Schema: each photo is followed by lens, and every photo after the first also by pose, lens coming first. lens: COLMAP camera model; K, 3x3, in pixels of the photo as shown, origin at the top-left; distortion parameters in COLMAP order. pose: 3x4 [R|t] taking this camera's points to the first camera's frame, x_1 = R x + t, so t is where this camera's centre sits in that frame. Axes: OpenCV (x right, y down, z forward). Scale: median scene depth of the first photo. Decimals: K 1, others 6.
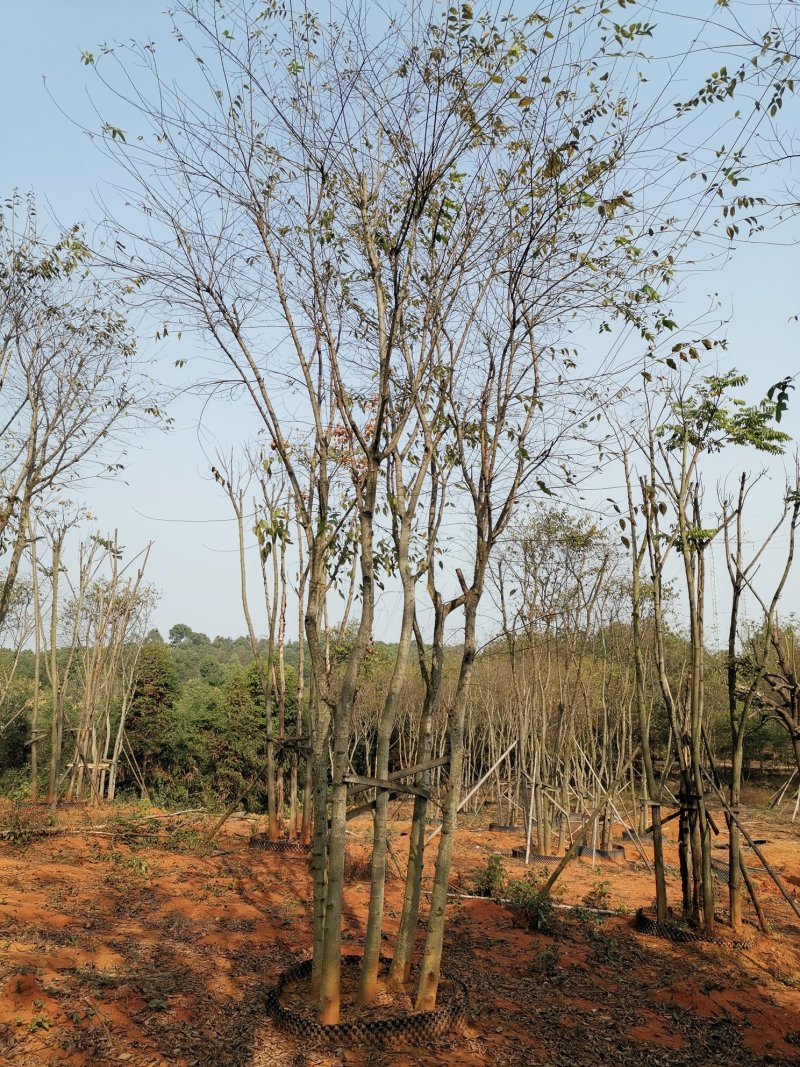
lens RADIAL K [[725.3, 0, 400.0], [0, 725.3, 533.5], [0, 0, 1]] dist [0.003019, 0.001134]
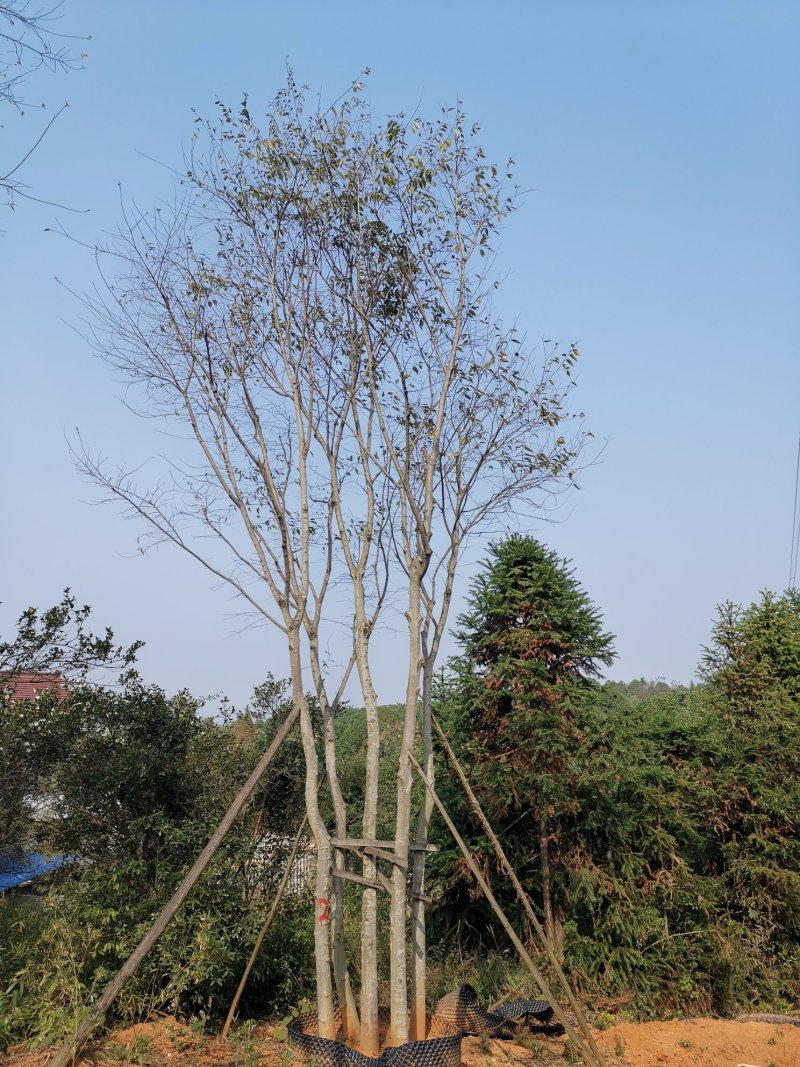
lens RADIAL K [[725.3, 0, 400.0], [0, 725.3, 533.5], [0, 0, 1]] dist [0.003019, 0.001134]
pose [[0.865787, -0.163478, -0.472957, -0.205544], [0.127738, 0.986021, -0.106983, 0.184071], [0.483835, 0.032210, 0.874567, 0.611039]]
